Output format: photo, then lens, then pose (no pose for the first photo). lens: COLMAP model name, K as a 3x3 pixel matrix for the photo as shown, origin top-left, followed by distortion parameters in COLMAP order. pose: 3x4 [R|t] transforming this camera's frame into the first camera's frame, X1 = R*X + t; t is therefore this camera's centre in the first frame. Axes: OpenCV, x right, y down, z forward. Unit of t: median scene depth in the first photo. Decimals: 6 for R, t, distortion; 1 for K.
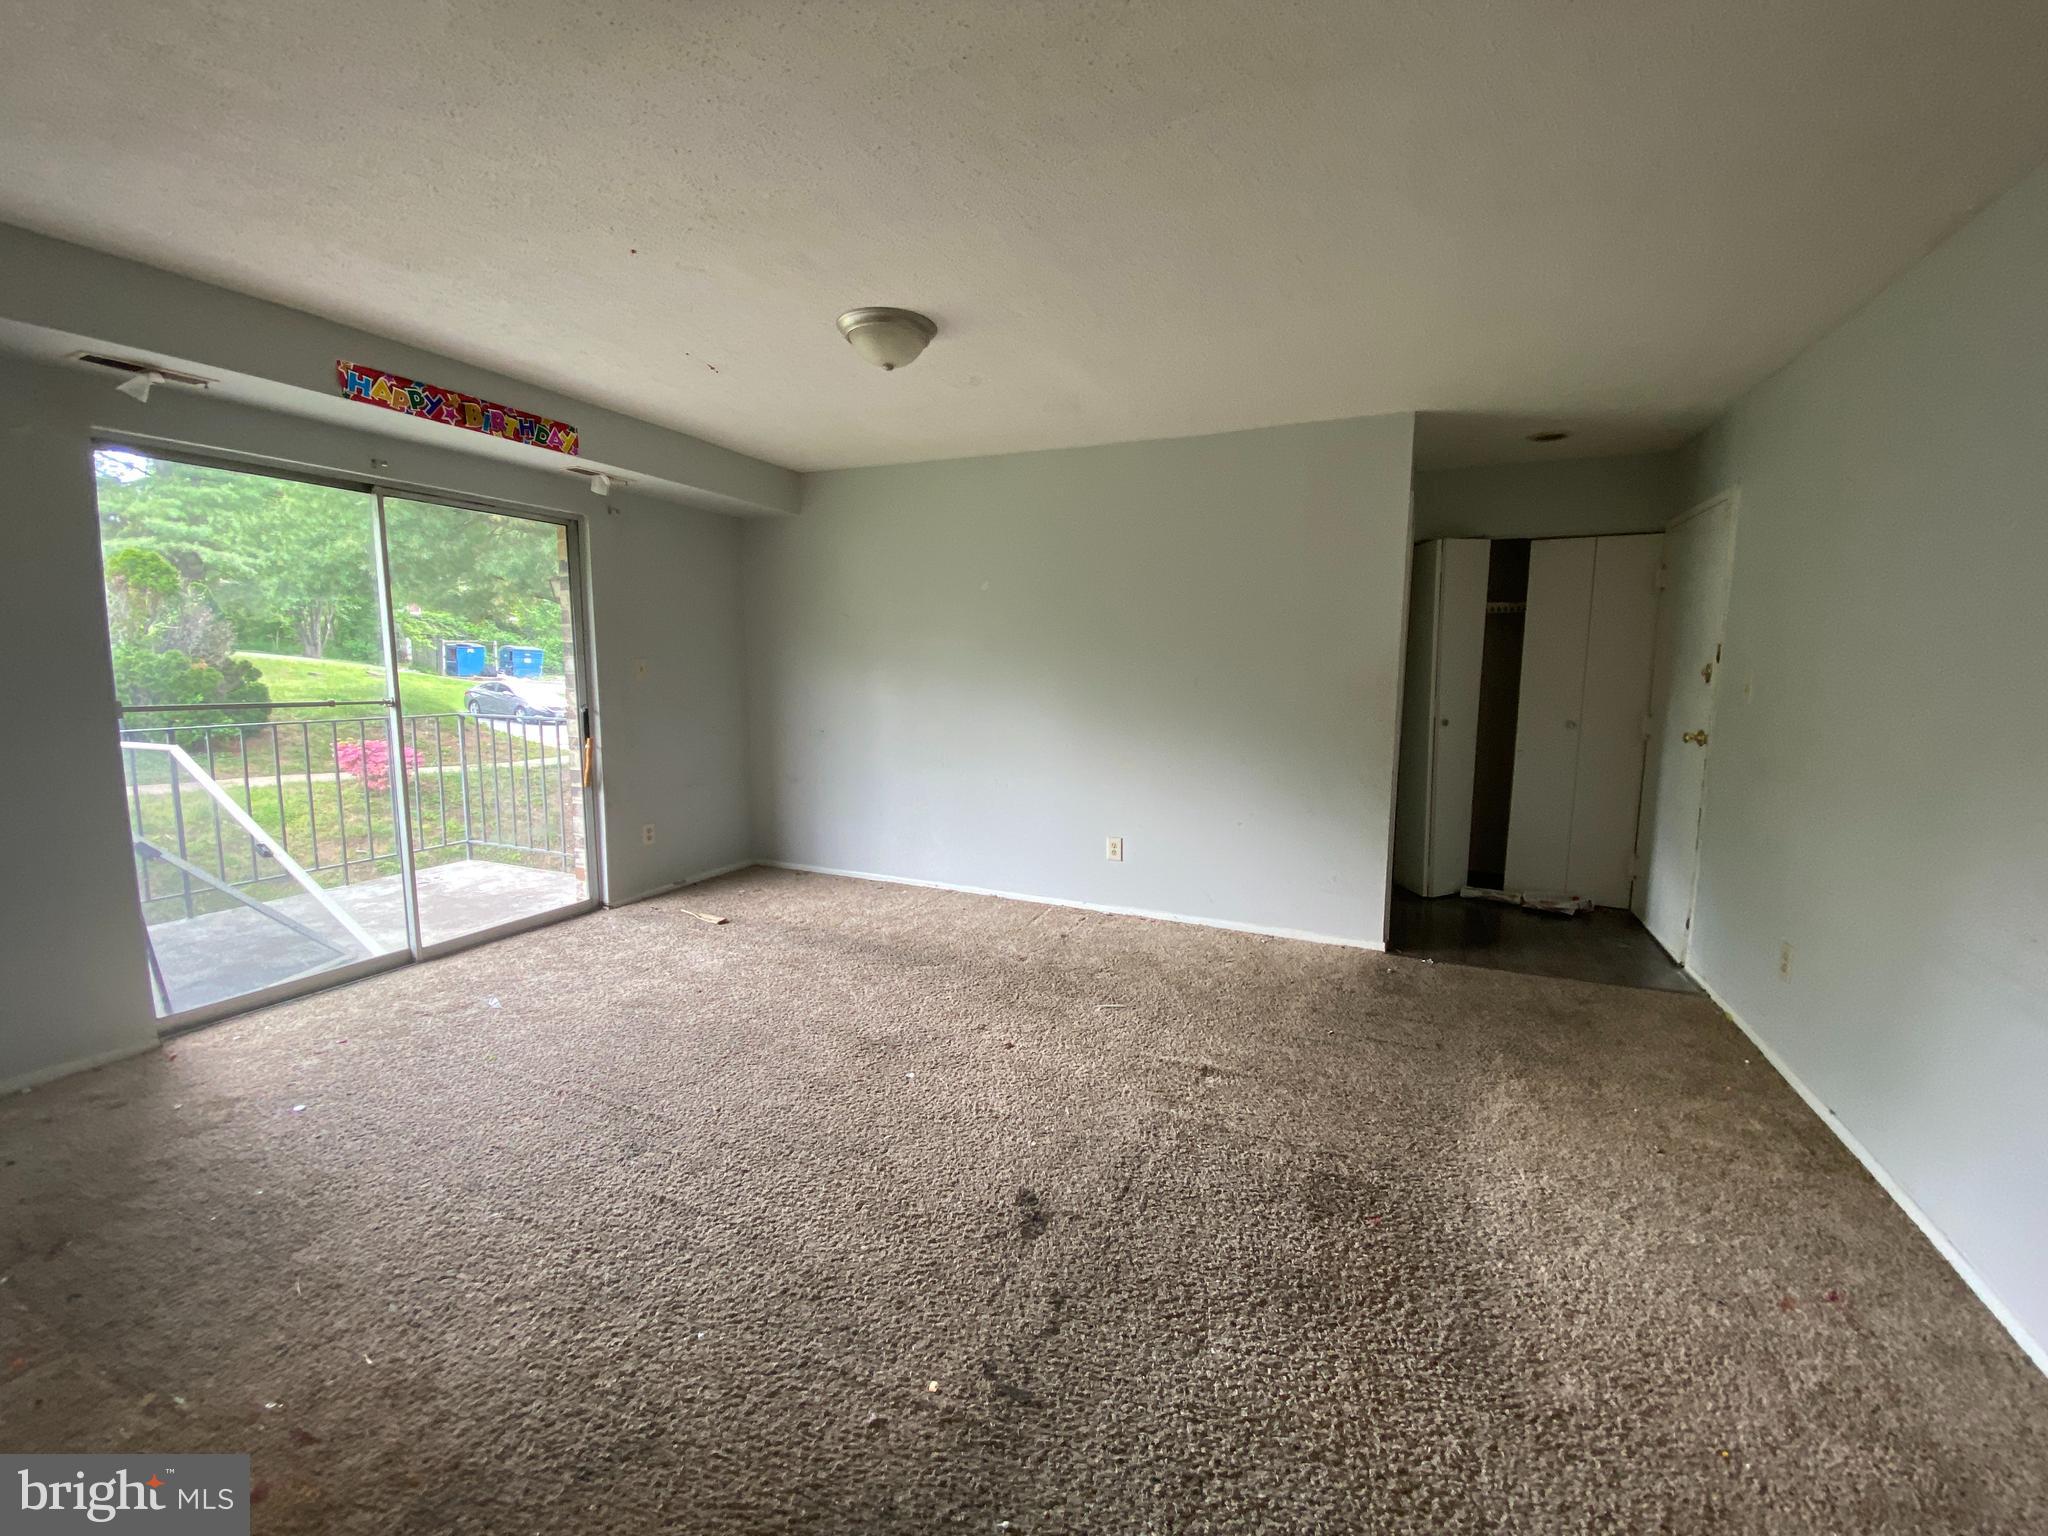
lens RADIAL K [[832.4, 0, 1024.0], [0, 832.4, 768.0], [0, 0, 1]] dist [0.025164, -0.023356]
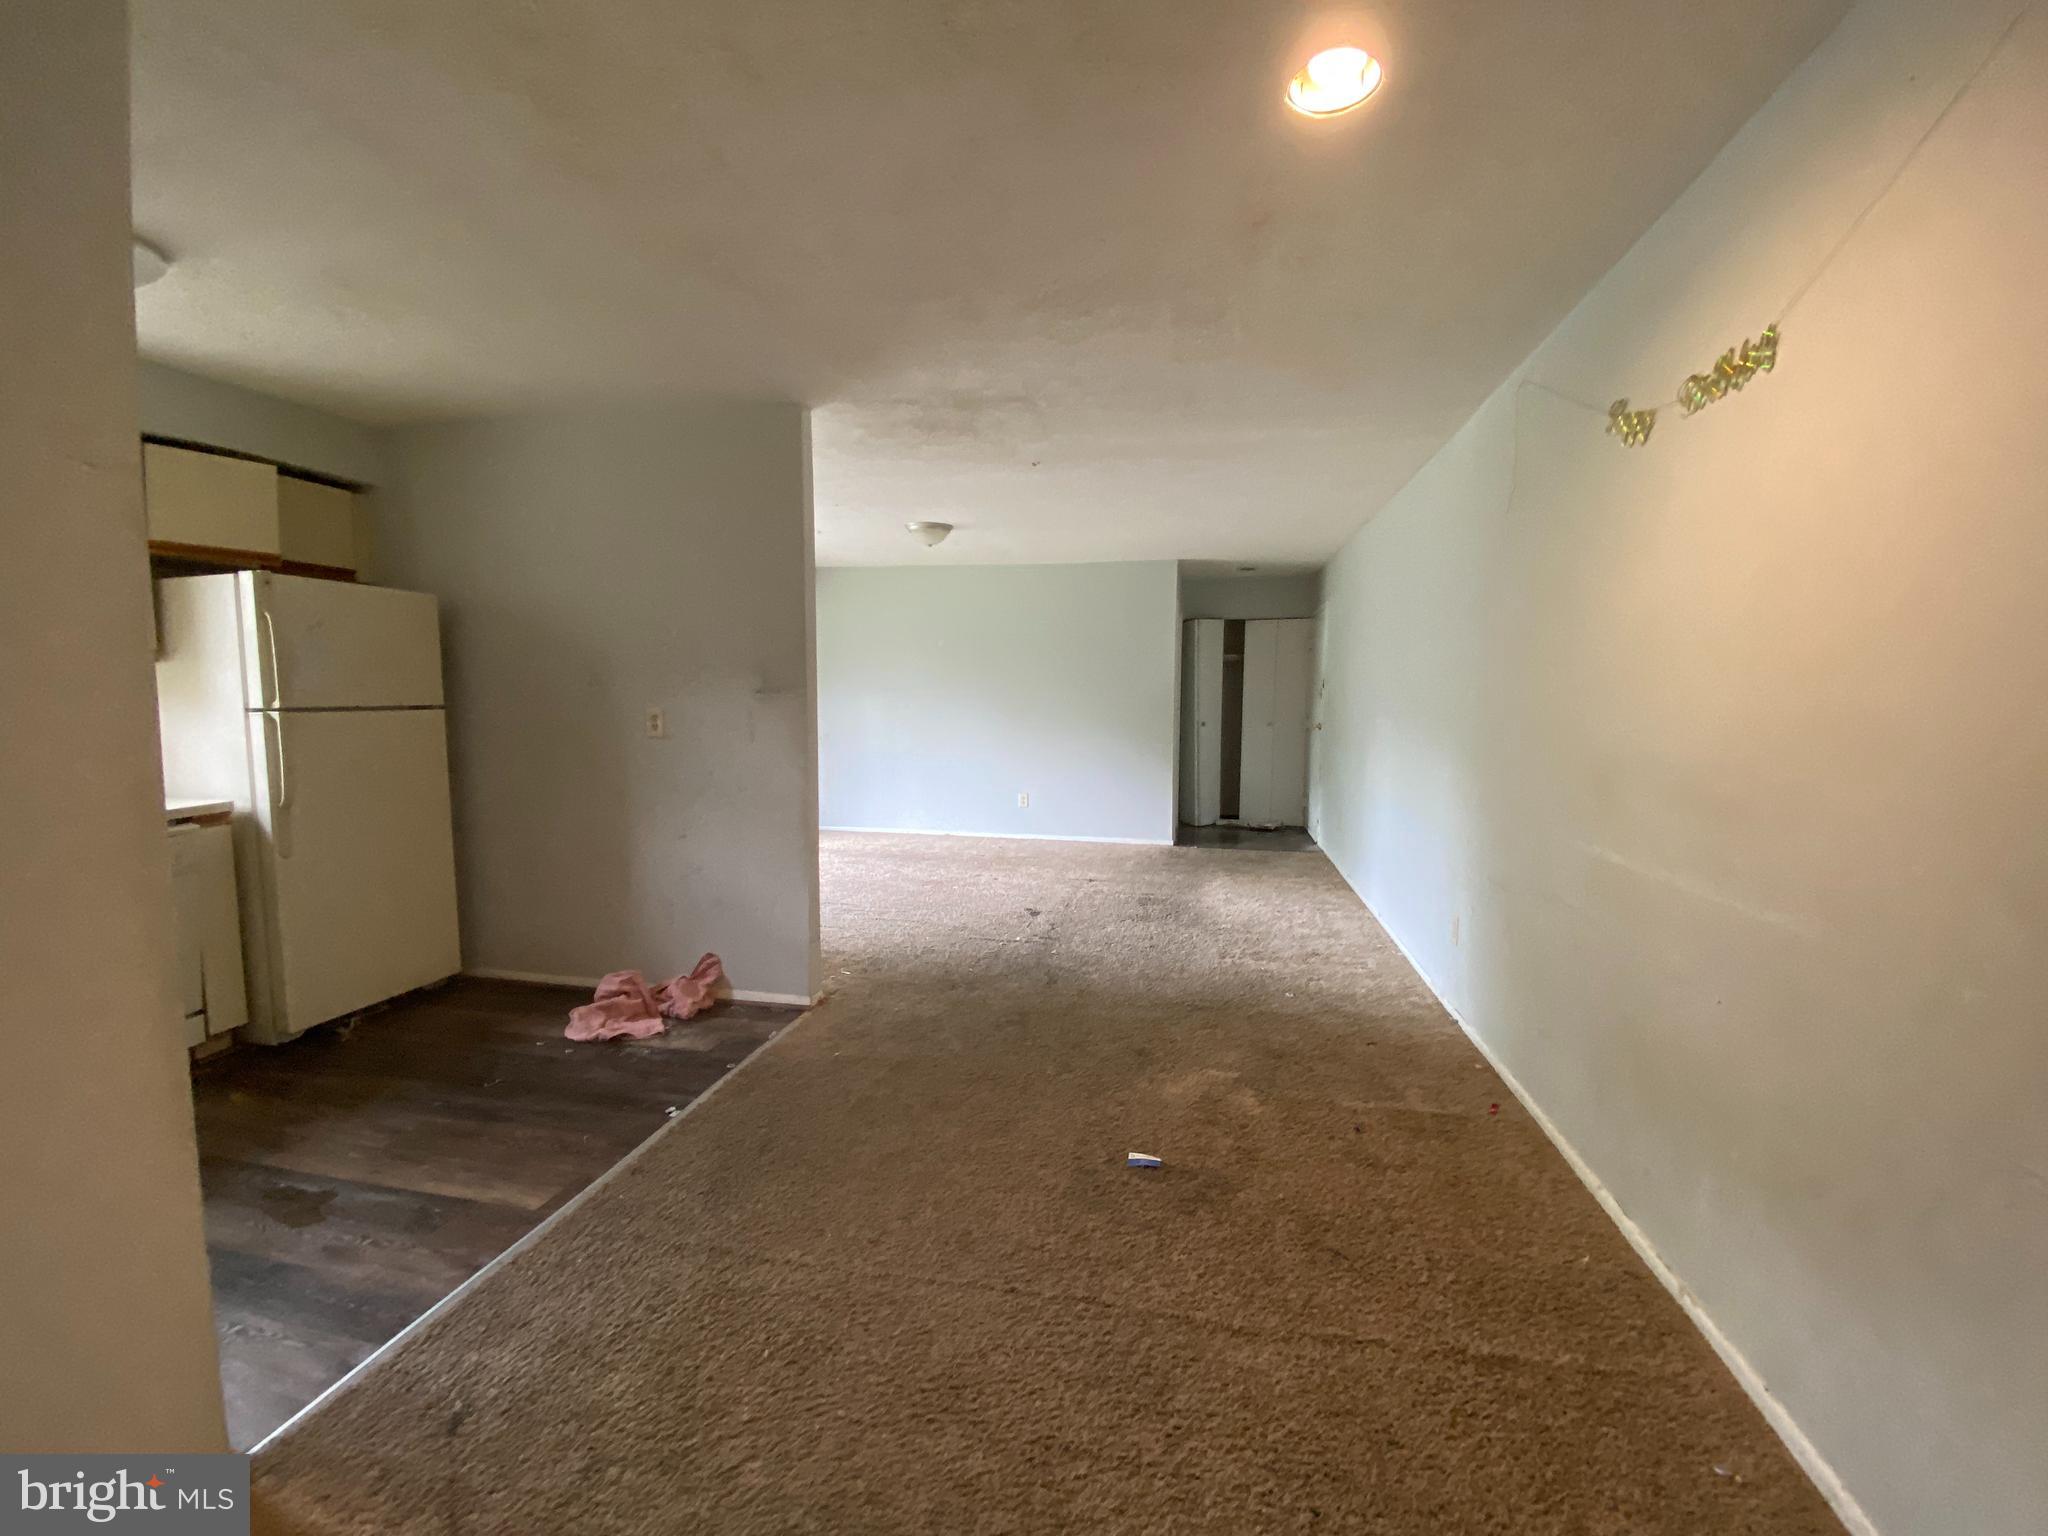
lens RADIAL K [[832.4, 0, 1024.0], [0, 832.4, 768.0], [0, 0, 1]] dist [0.025164, -0.023356]
pose [[0.977586, -0.026037, 0.208922, -0.285935], [0.034104, 0.998802, -0.035106, 0.108721], [-0.207757, 0.041444, 0.977302, -0.777806]]
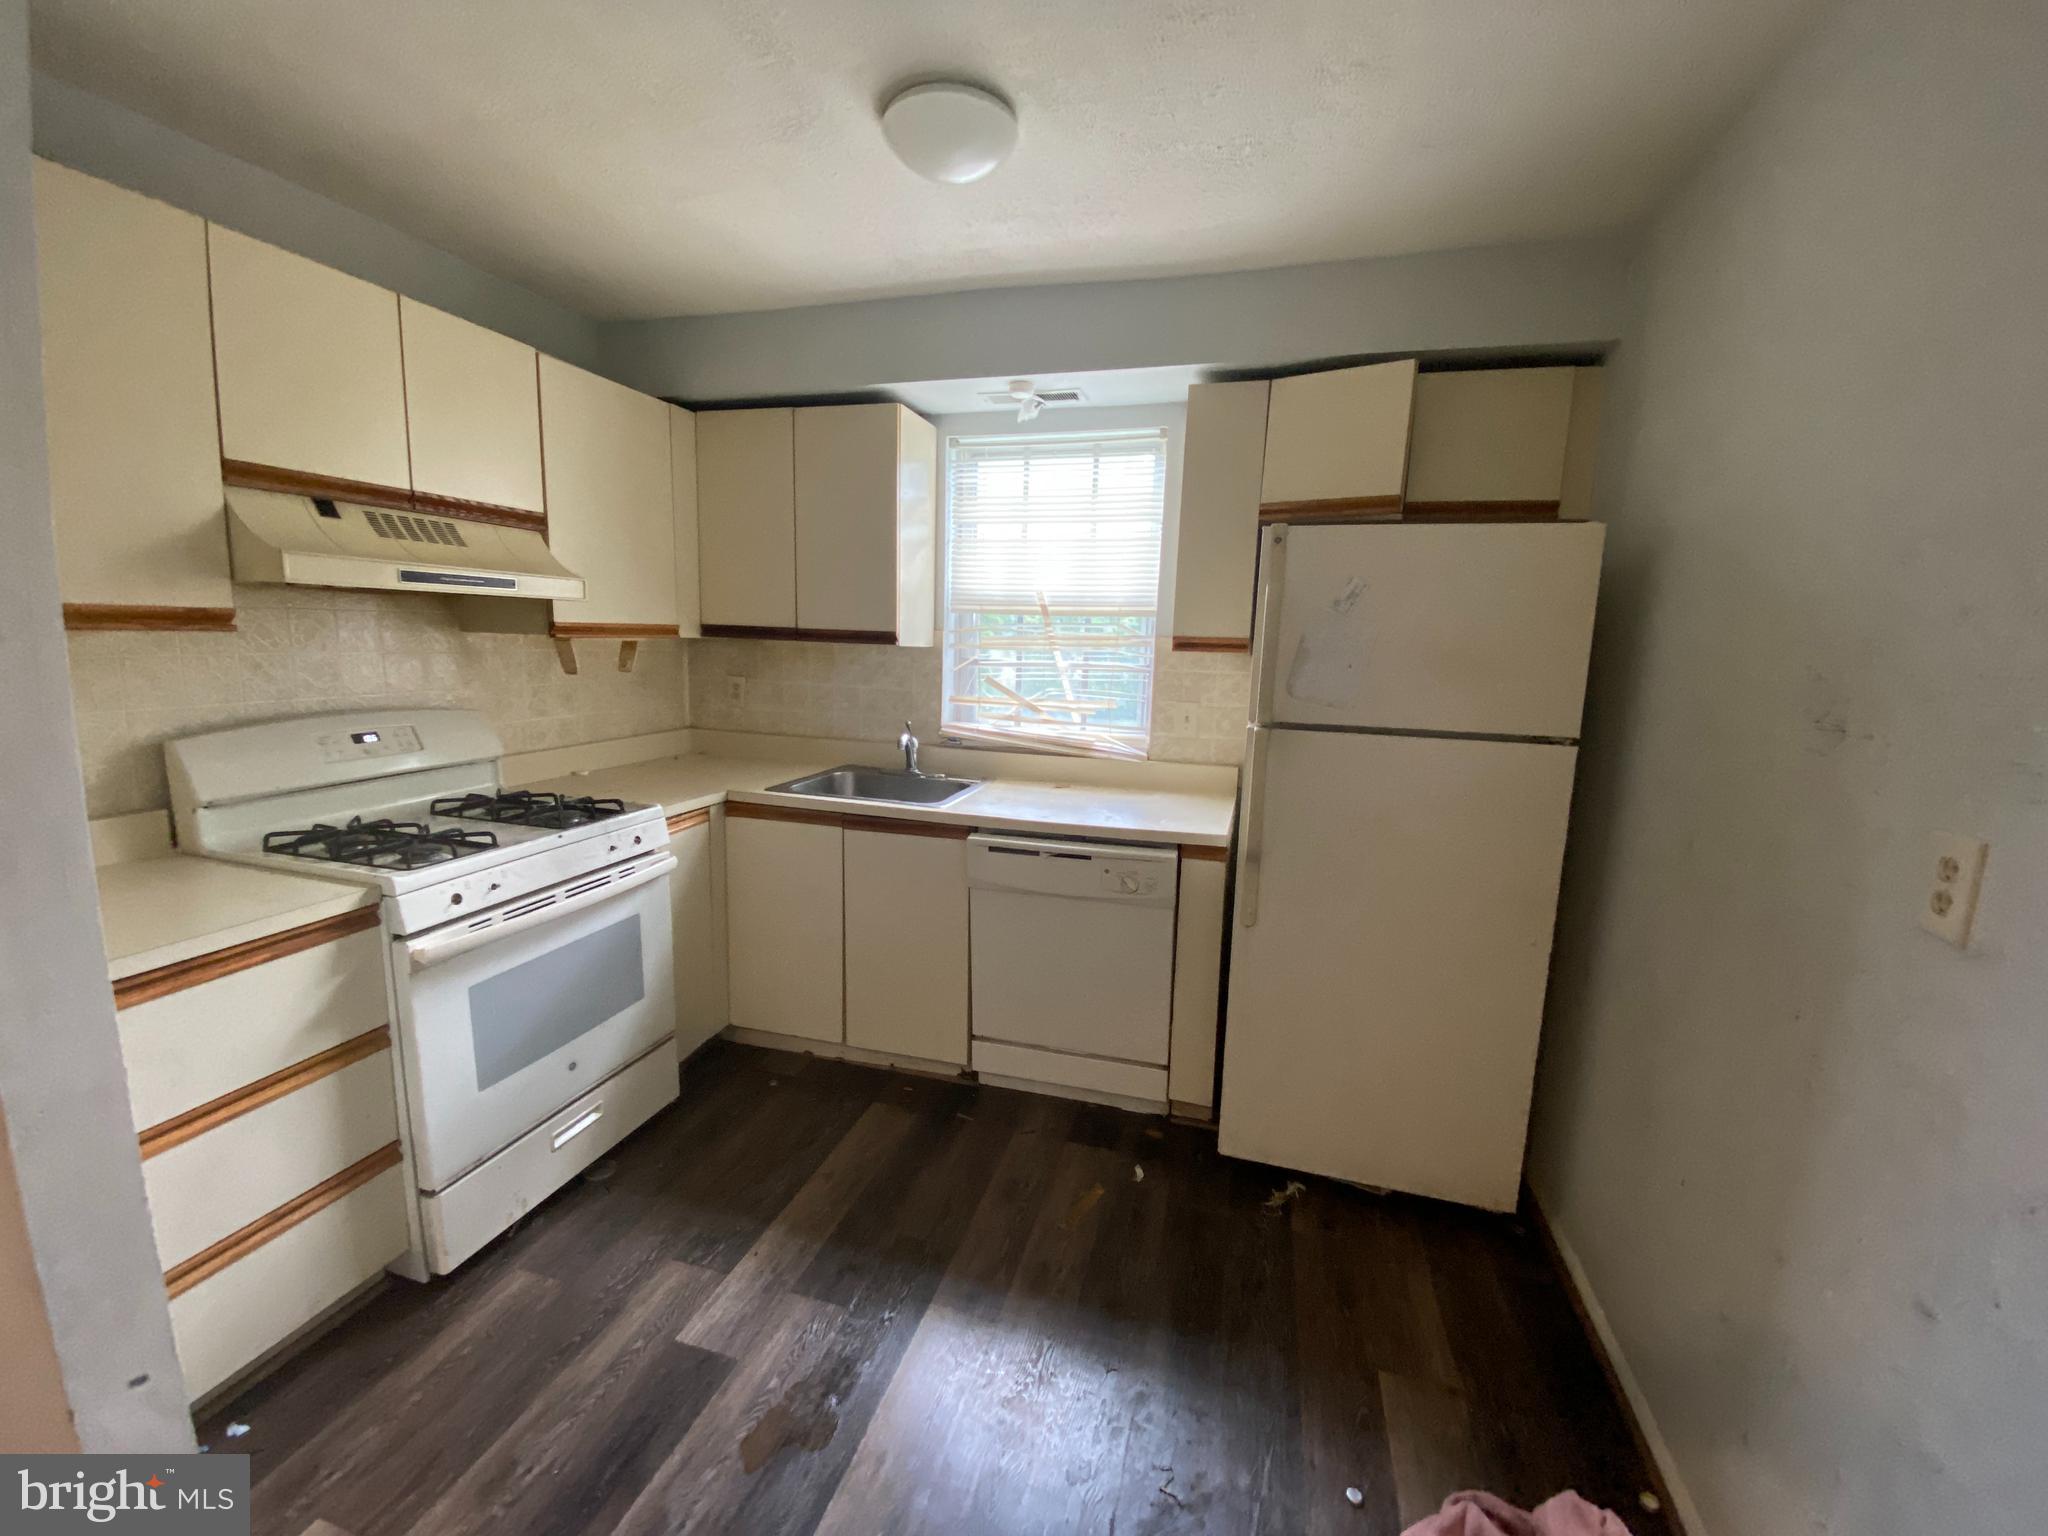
lens RADIAL K [[832.4, 0, 1024.0], [0, 832.4, 768.0], [0, 0, 1]] dist [0.025164, -0.023356]
pose [[0.128123, 0.147392, -0.980745, -0.279112], [-0.150512, 0.980330, 0.127667, -0.019242], [0.980271, 0.131257, 0.147787, -0.089821]]
